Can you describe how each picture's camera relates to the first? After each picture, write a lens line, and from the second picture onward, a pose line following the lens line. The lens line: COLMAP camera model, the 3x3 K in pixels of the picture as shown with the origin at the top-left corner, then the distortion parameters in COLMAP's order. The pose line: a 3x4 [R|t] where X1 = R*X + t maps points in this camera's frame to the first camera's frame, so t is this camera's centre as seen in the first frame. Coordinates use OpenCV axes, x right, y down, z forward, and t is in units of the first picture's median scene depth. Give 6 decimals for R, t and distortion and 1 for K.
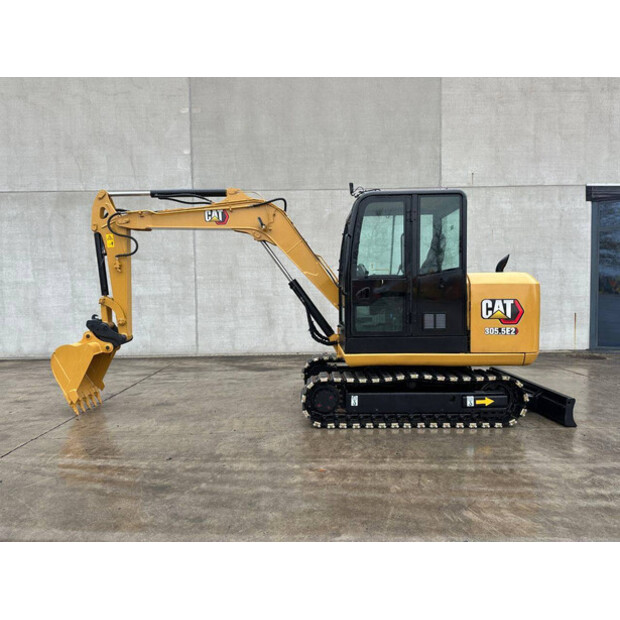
lens RADIAL K [[431.8, 0, 311.4], [0, 431.8, 310.7], [0, 0, 1]] dist [0.078545, -0.095874]
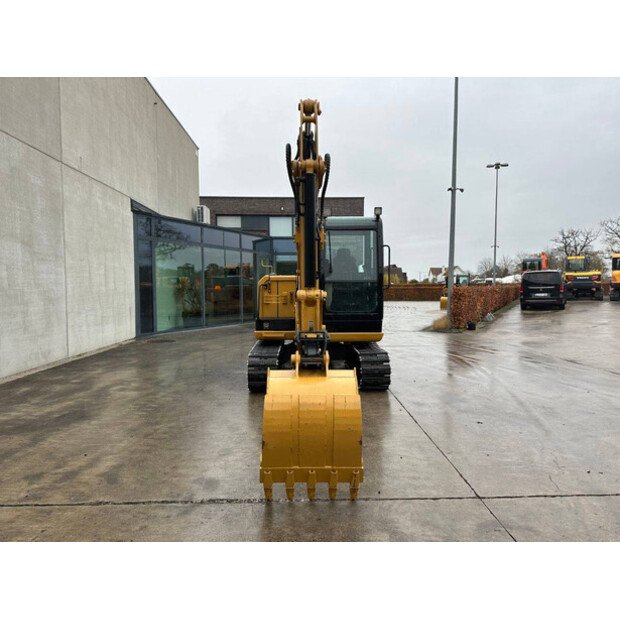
lens RADIAL K [[431.8, 0, 311.4], [0, 431.8, 310.7], [0, 0, 1]] dist [0.078545, -0.095874]
pose [[-0.016855, -0.043362, 0.998917, -1.058255], [0.039917, 0.998234, 0.044005, -0.029597], [-0.999061, 0.040616, -0.015094, 1.028928]]
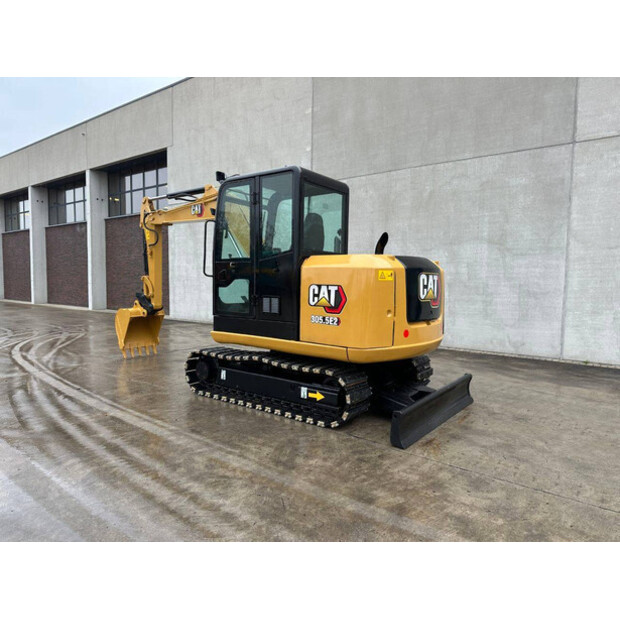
lens RADIAL K [[431.8, 0, 311.4], [0, 431.8, 310.7], [0, 0, 1]] dist [0.078545, -0.095874]
pose [[0.794483, 0.066049, -0.603684, 0.780532], [-0.047536, 0.997782, 0.046607, -0.010850], [0.605423, -0.008332, 0.795860, 0.229584]]
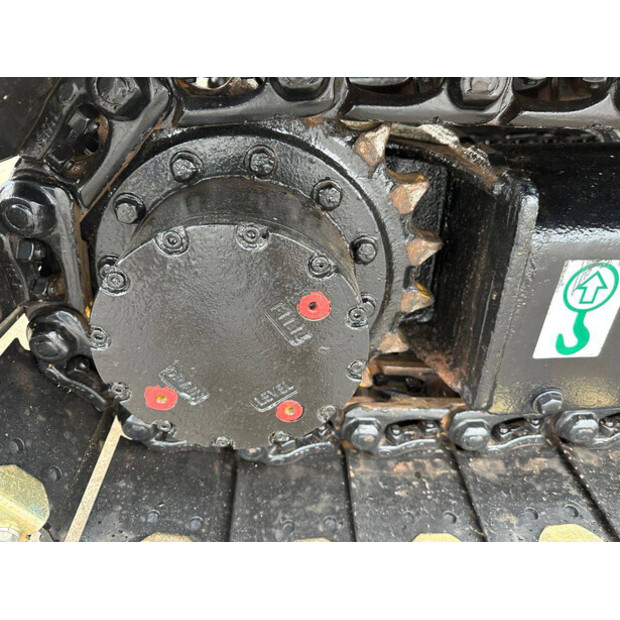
lens RADIAL K [[451.9, 0, 316.7], [0, 451.9, 308.0], [0, 0, 1]] dist [0.022736, -0.058581]
pose [[0.998772, -0.022513, 0.044142, 0.035944], [-0.002688, 0.864902, 0.501934, 0.136715], [-0.049479, -0.501436, 0.863779, 0.781848]]
